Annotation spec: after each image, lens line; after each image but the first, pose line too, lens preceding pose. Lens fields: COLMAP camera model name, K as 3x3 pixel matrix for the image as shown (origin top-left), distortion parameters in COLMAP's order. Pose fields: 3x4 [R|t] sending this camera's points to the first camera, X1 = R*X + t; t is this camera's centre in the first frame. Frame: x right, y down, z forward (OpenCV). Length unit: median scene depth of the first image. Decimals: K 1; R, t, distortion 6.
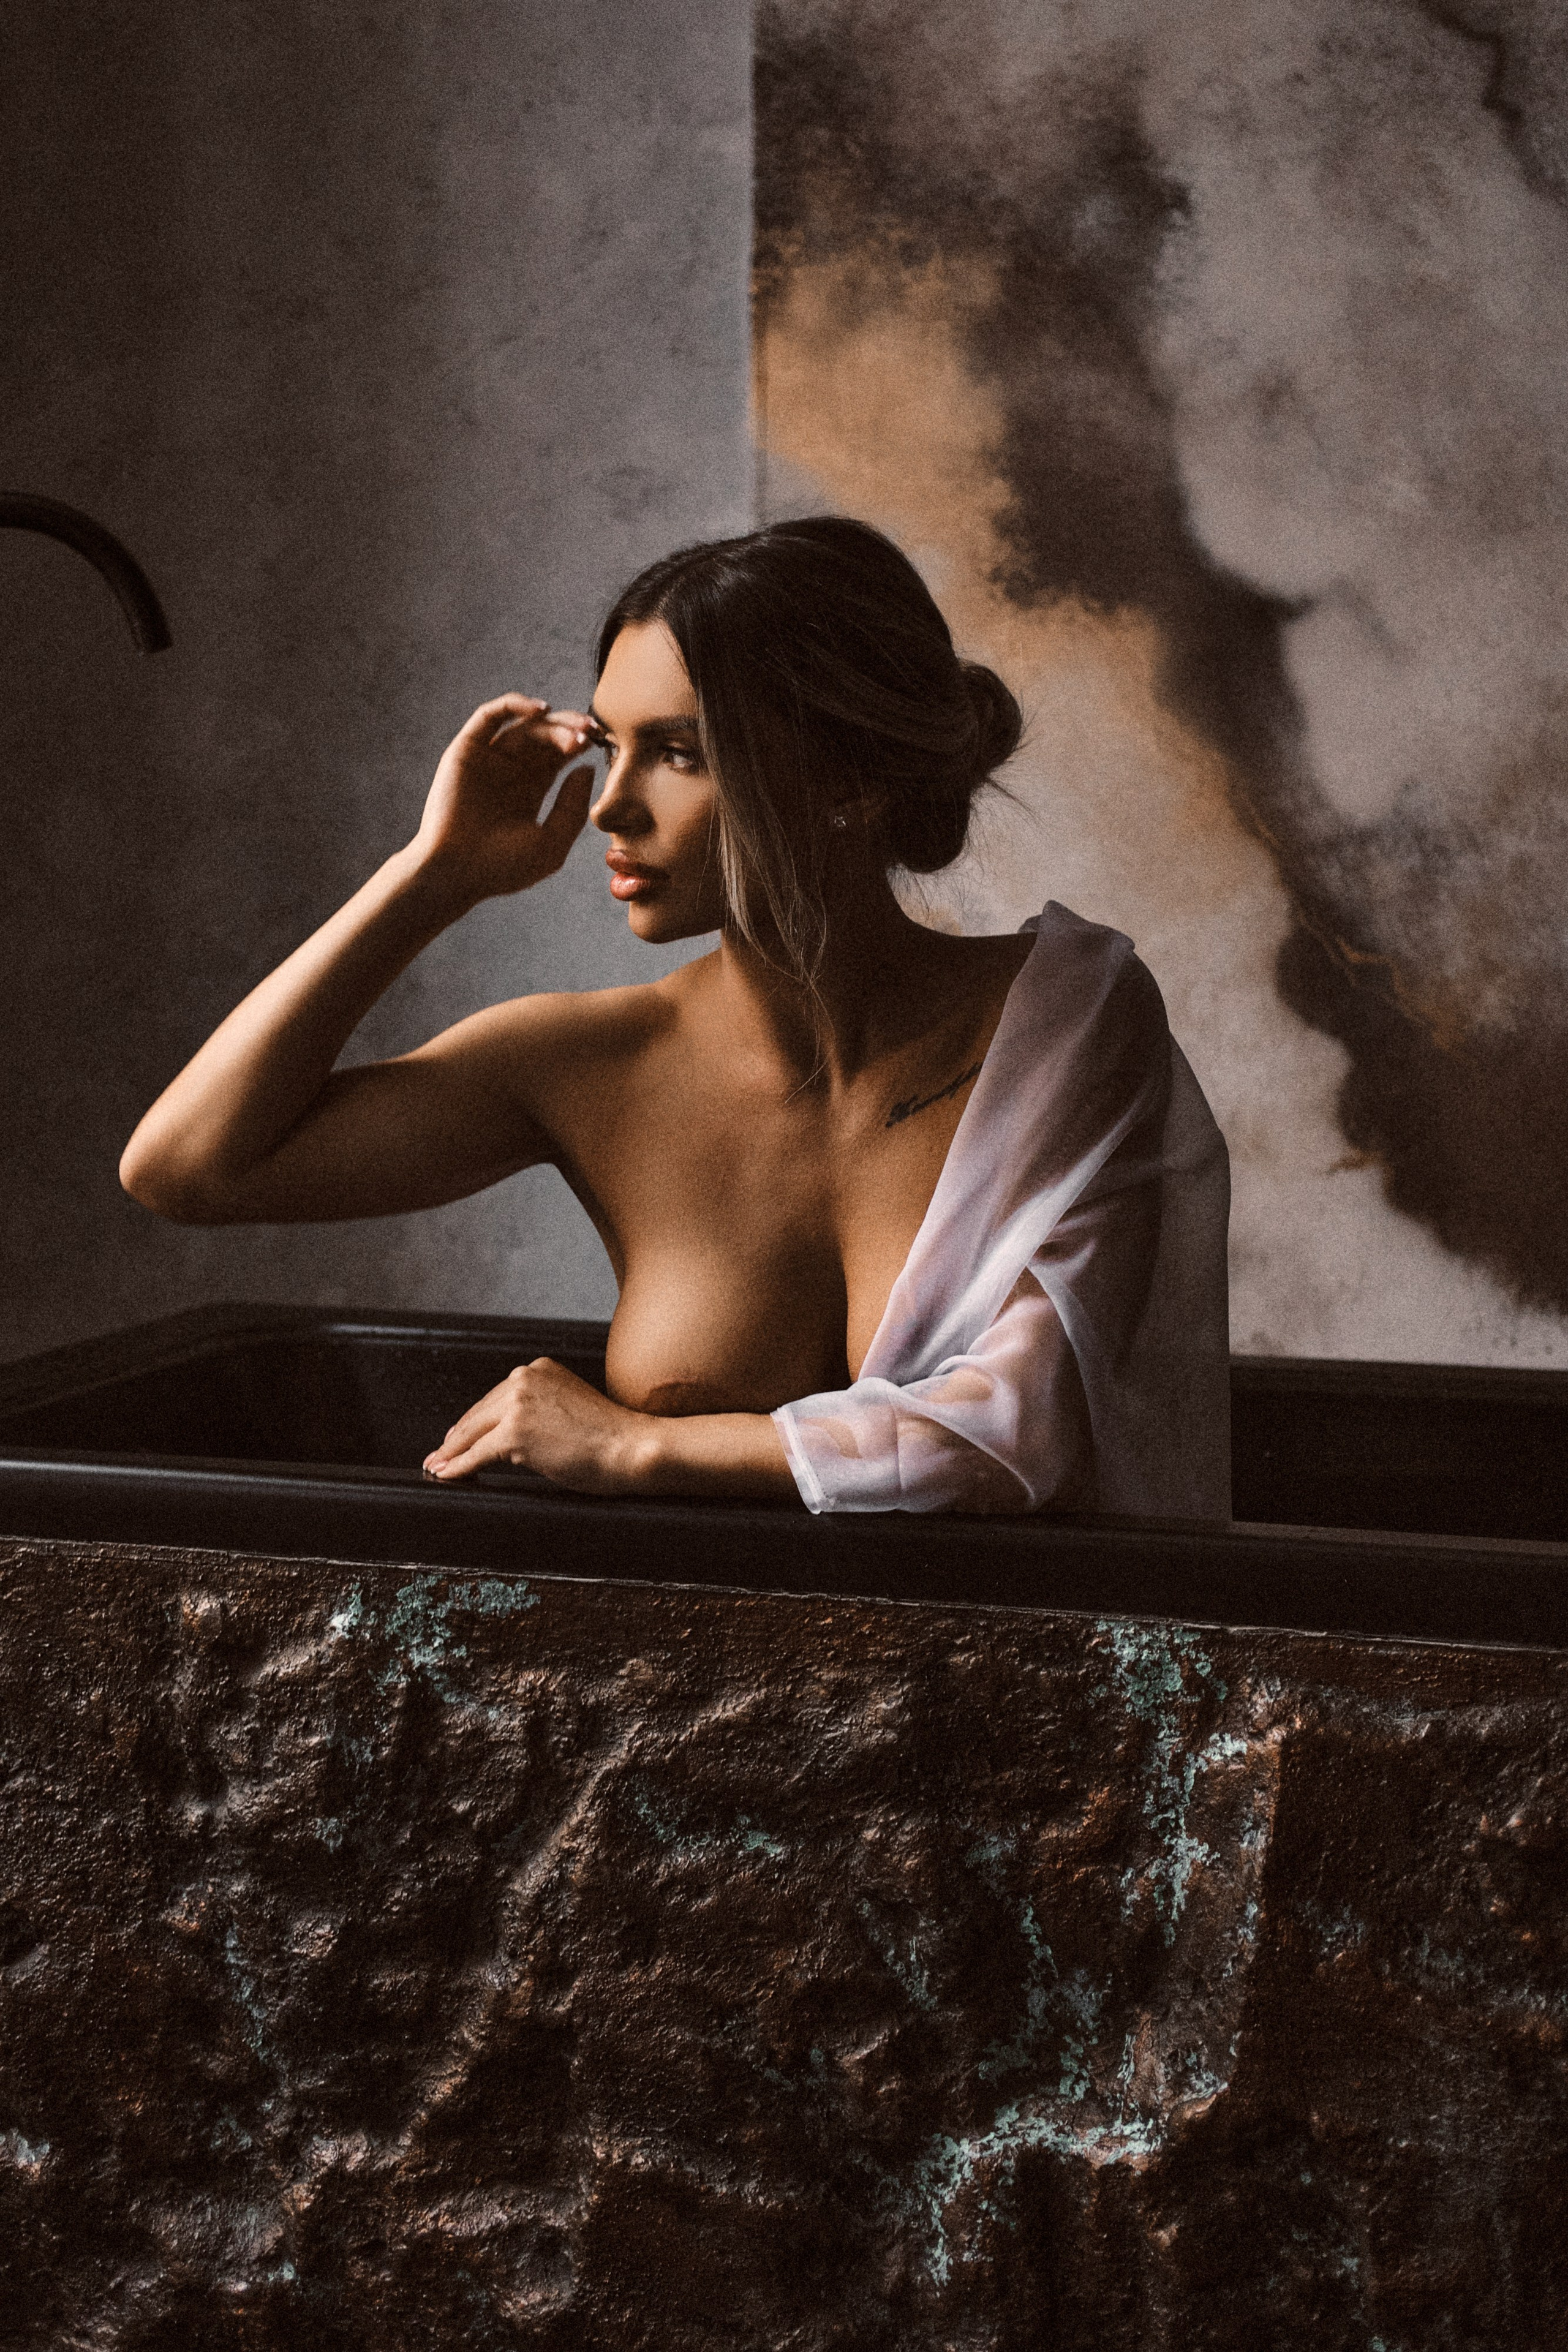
lens RADIAL K [[4182.3, 0, 665.6], [0, 4182.3, 1182.0], [0, 0, 1]] dist [0.036967, -0.051855]
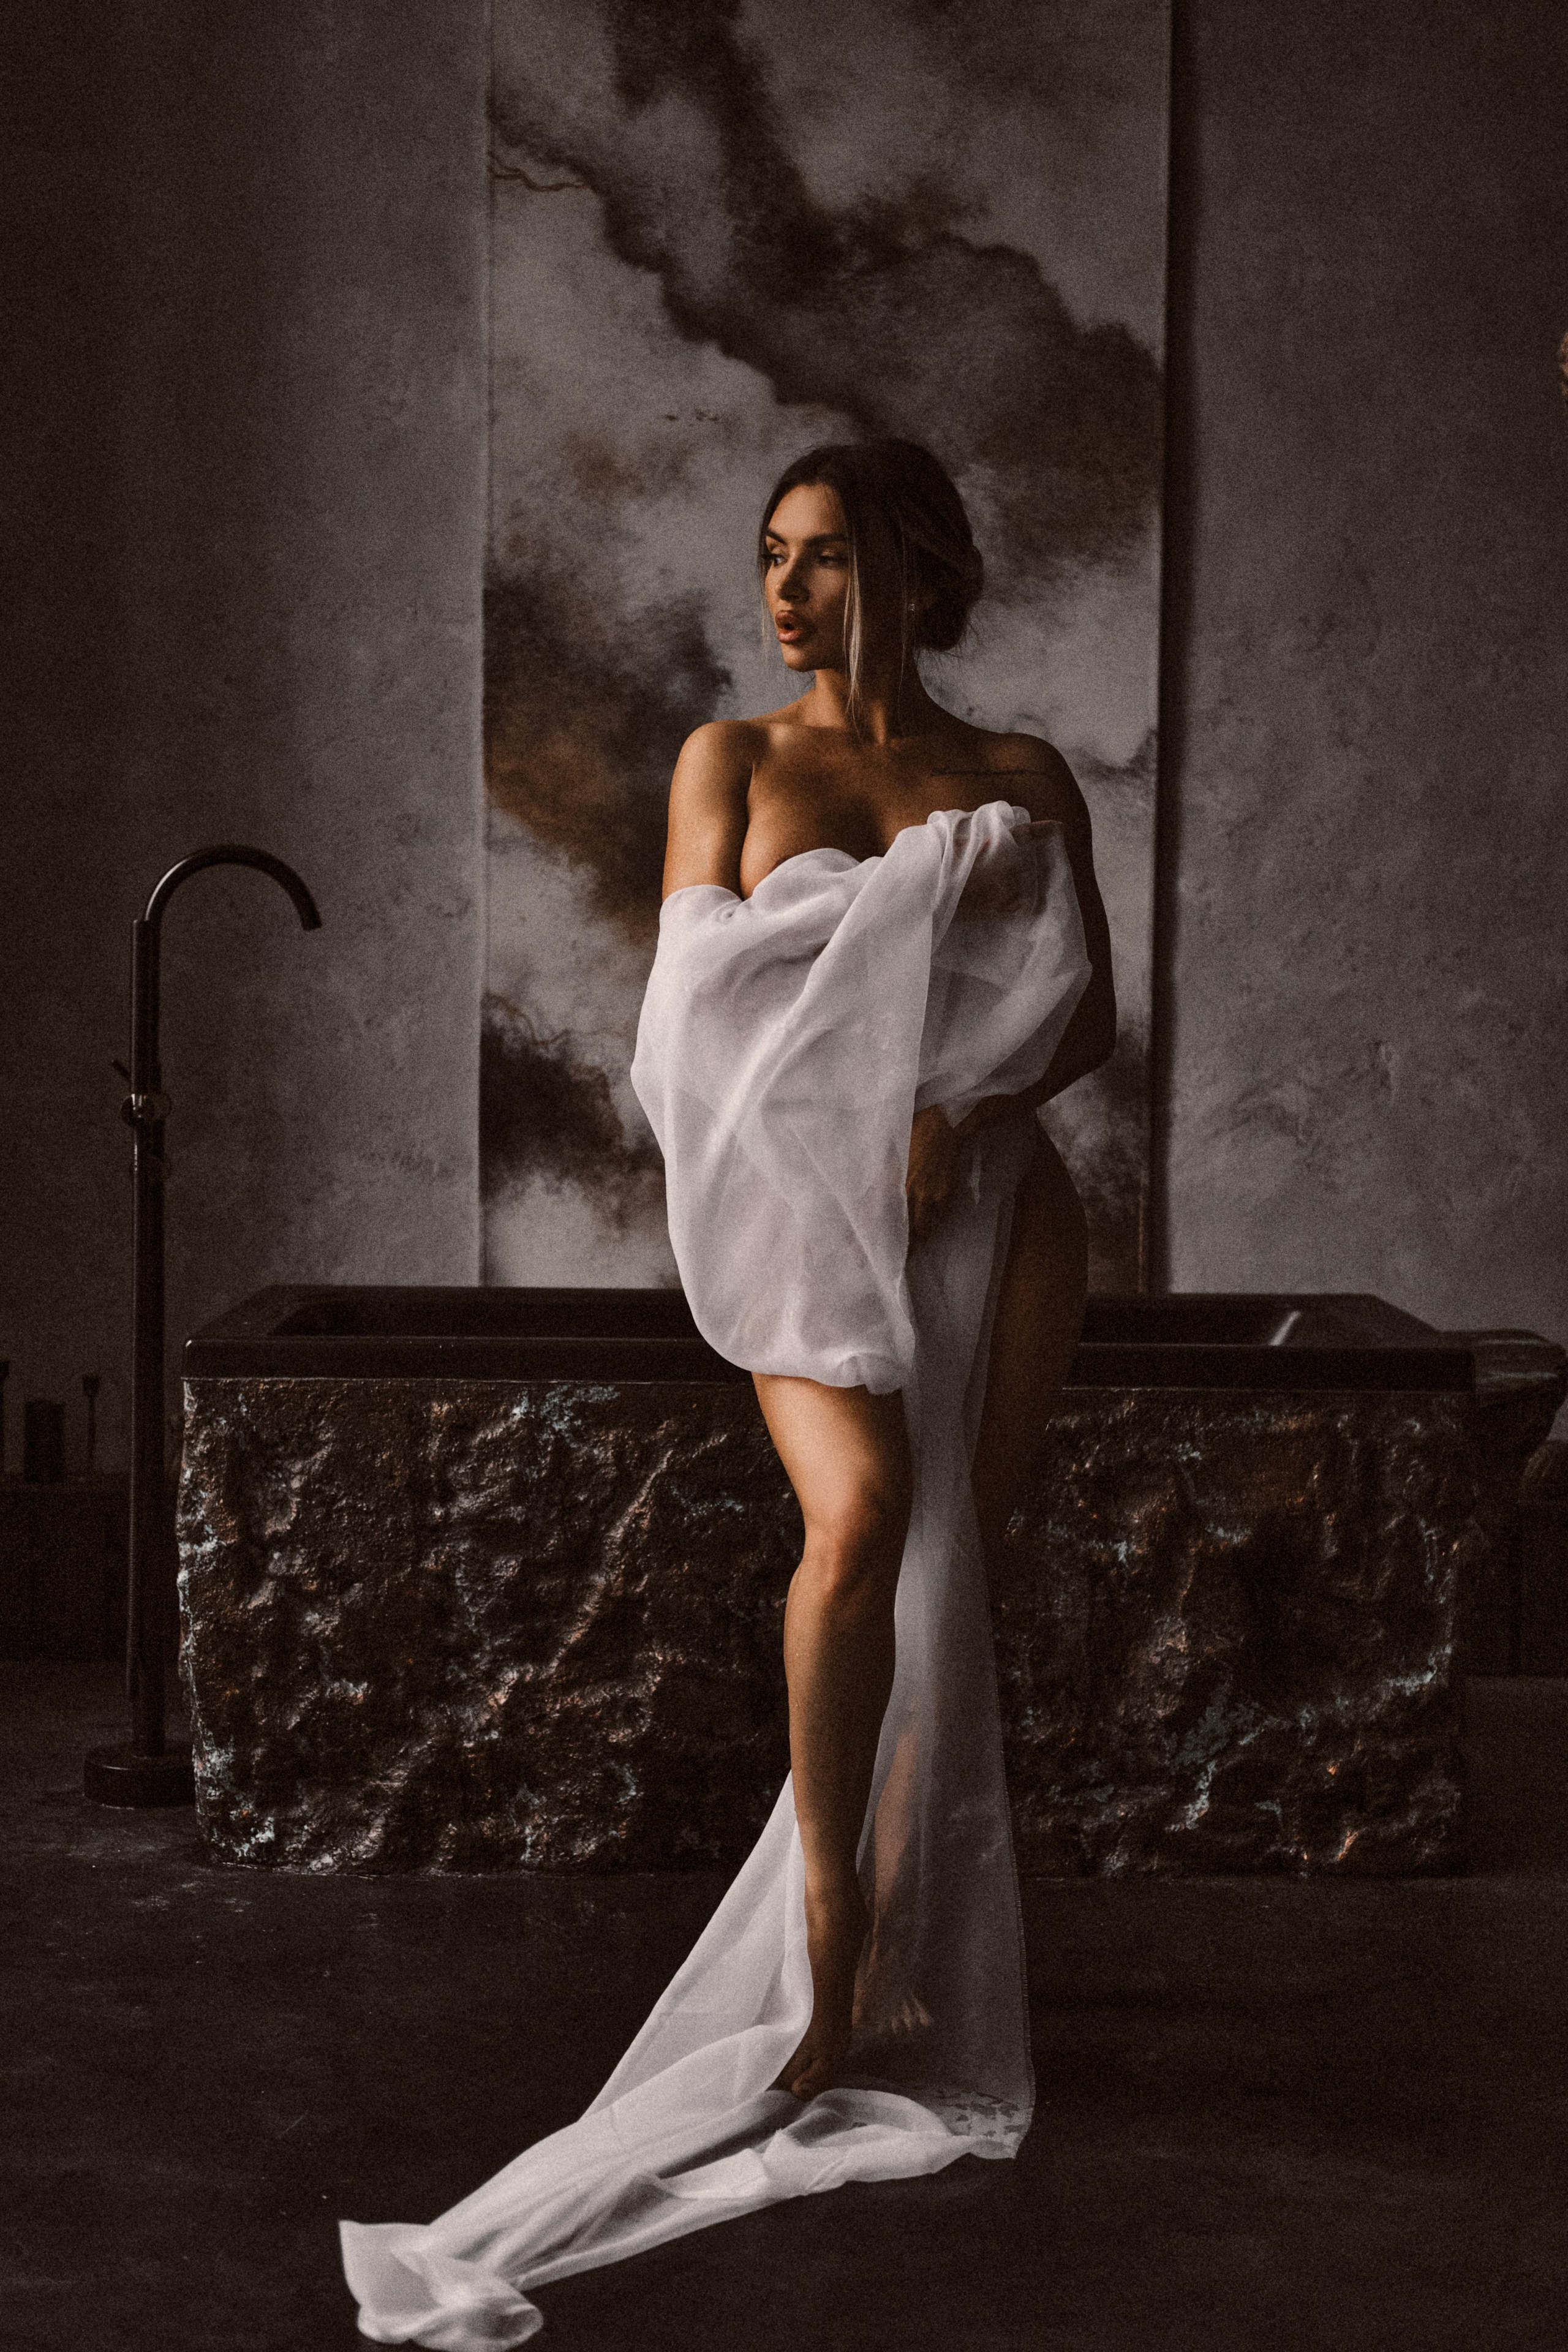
lens RADIAL K [[3632.7, 0, 777.1], [0, 3632.7, 1184.6], [0, 0, 1]] dist [0.027855, -0.027806]
pose [[0.951122, -0.016306, 0.308385, -0.500229], [0.027840, 0.999066, -0.033039, 0.056701], [-0.307559, 0.040009, 0.950688, -0.725291]]
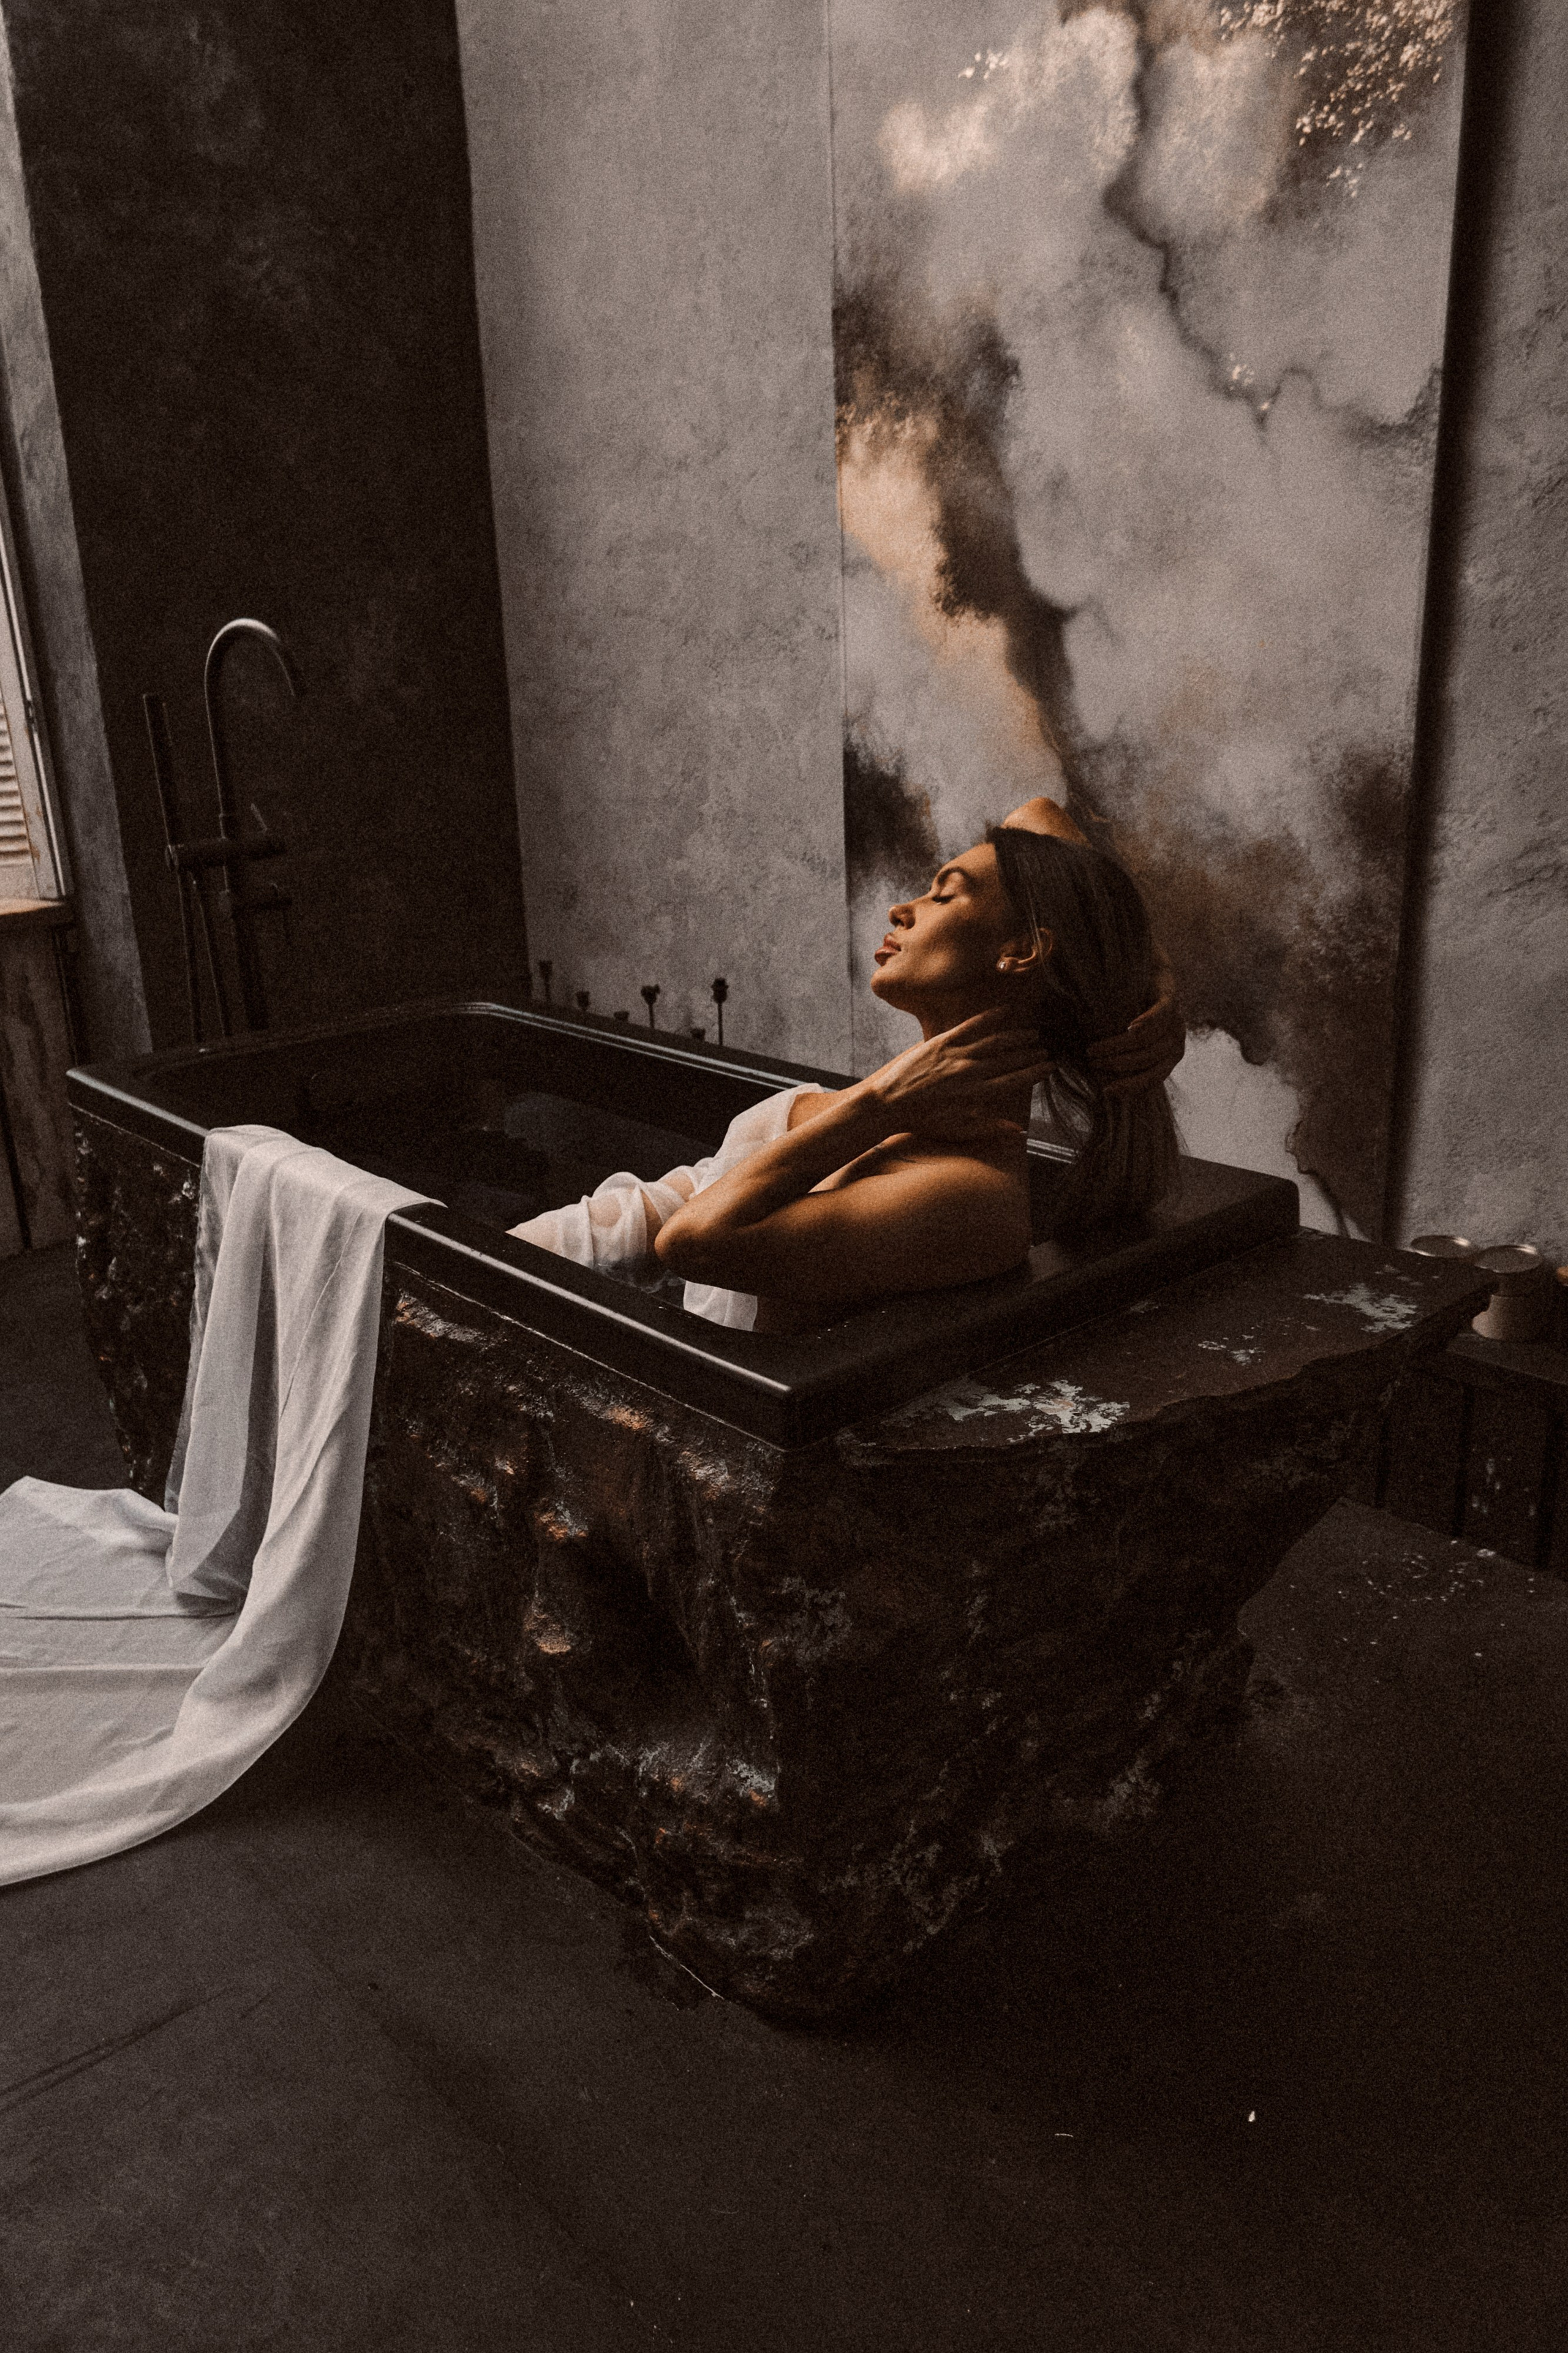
lens RADIAL K [[1780.8, 0, 720.9], [0, 1780.8, 1192.4], [0, 0, 1]] dist [0.004501, -0.006454]
pose [[0.844337, 0.127235, -0.520486, 0.638243], [-0.002357, 0.972269, 0.233853, -0.109219], [0.535807, -0.196224, 0.821223, 0.382974]]
